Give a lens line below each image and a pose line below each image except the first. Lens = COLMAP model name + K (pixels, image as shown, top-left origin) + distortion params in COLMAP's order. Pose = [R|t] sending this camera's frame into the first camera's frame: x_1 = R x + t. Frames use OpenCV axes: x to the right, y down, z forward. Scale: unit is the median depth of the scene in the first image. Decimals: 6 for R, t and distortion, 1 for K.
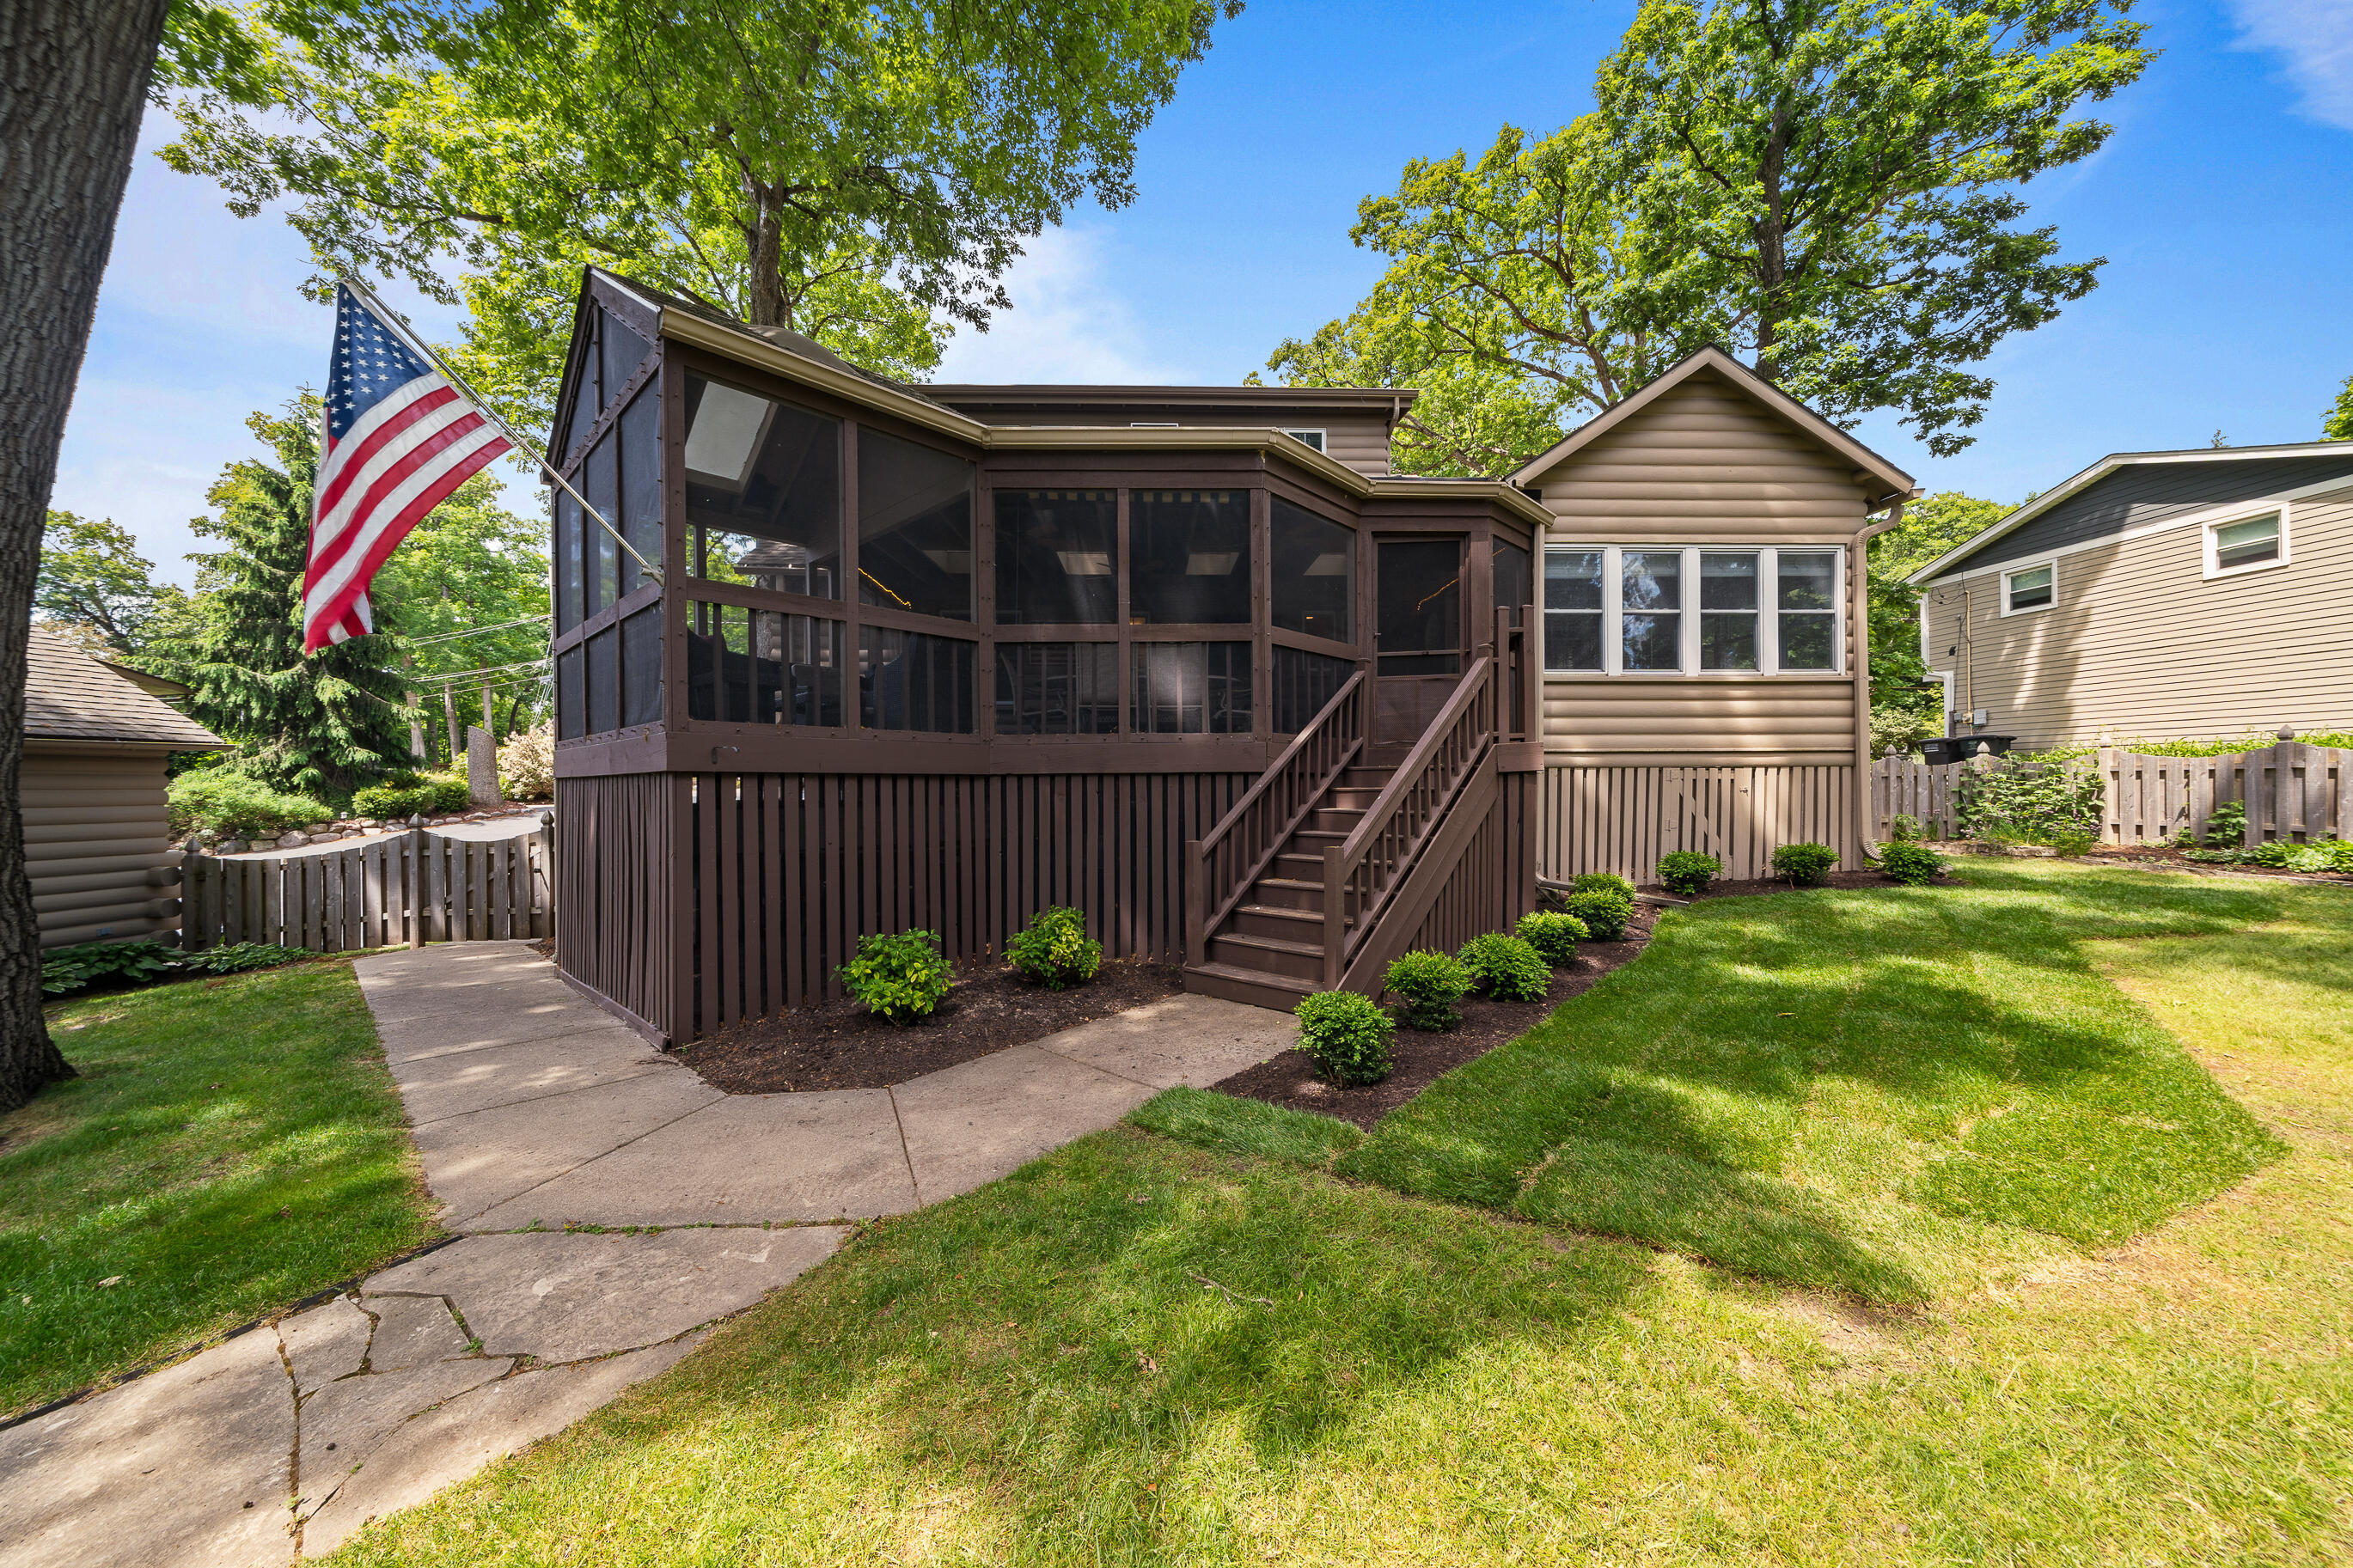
lens RADIAL K [[829.9, 0, 1176.5], [0, 829.9, 784.0], [0, 0, 1]] dist [-0.002129, -0.000664]
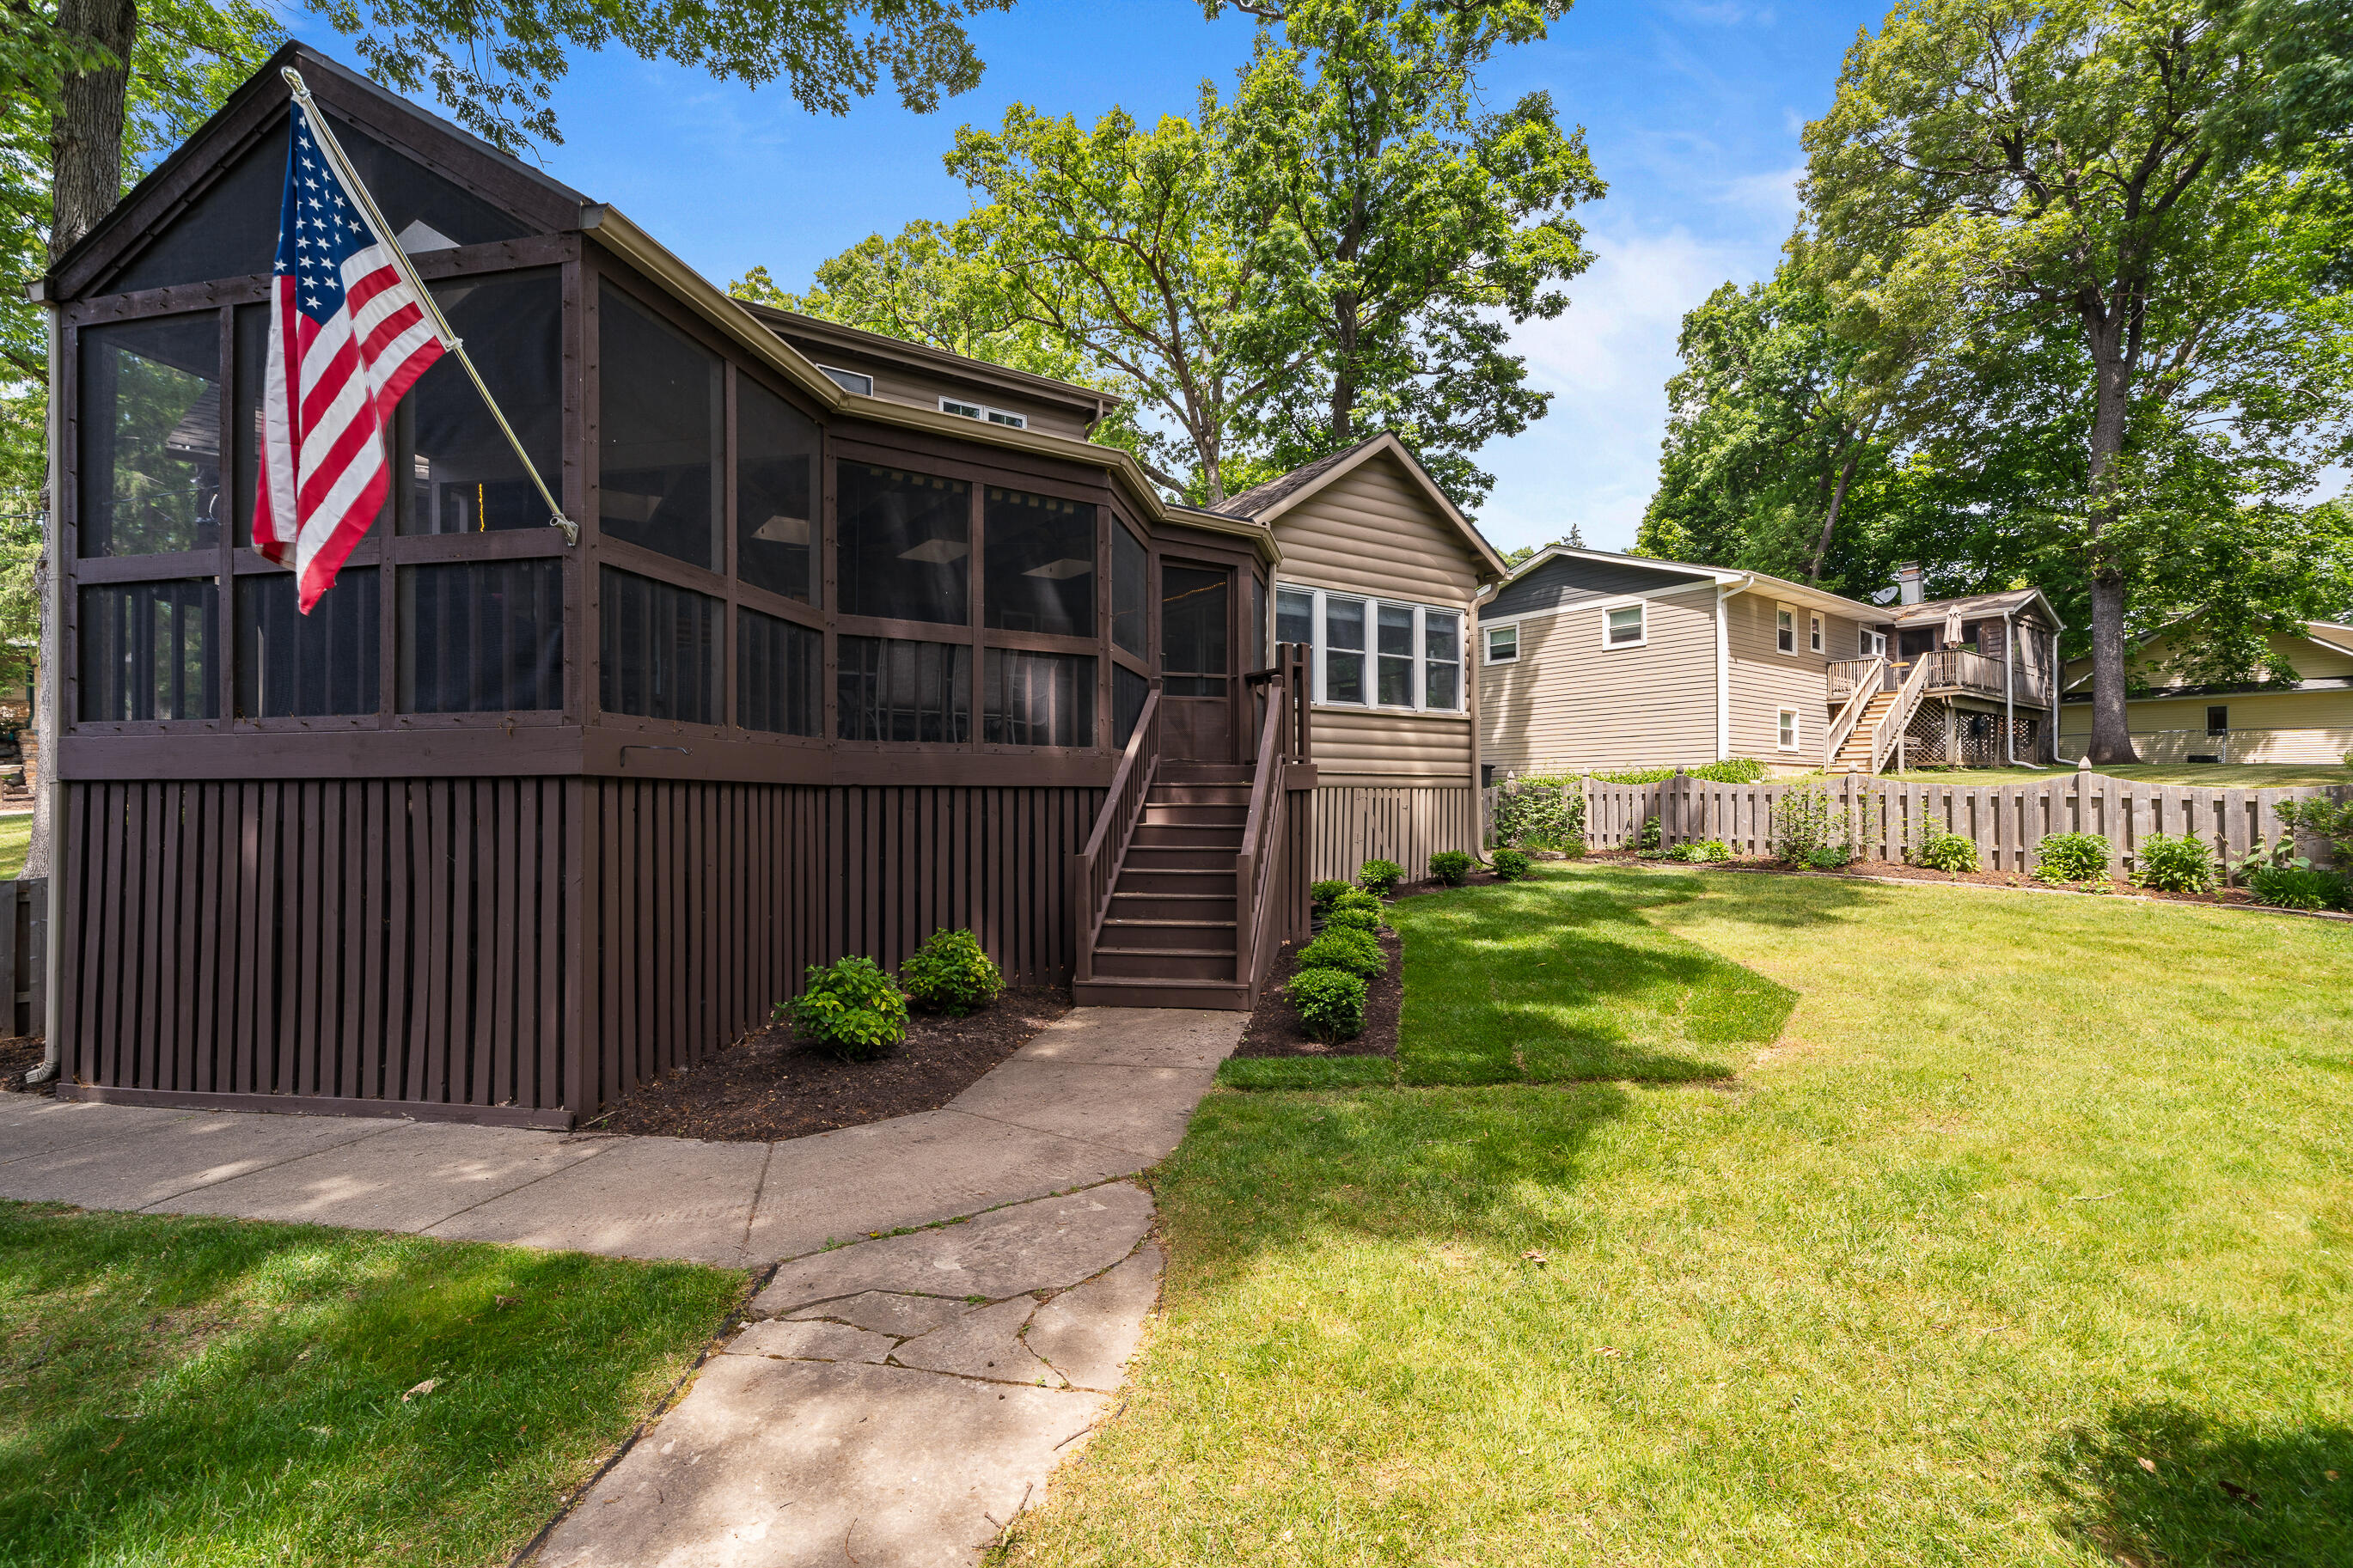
lens RADIAL K [[1049.6, 0, 1176.5], [0, 1049.6, 784.0], [0, 0, 1]] dist [0.024690, -0.029915]
pose [[0.845190, 0.014543, 0.534269, -0.401769], [-0.004045, 0.999775, -0.020815, 0.006760], [-0.534451, 0.015432, 0.845058, -0.097621]]
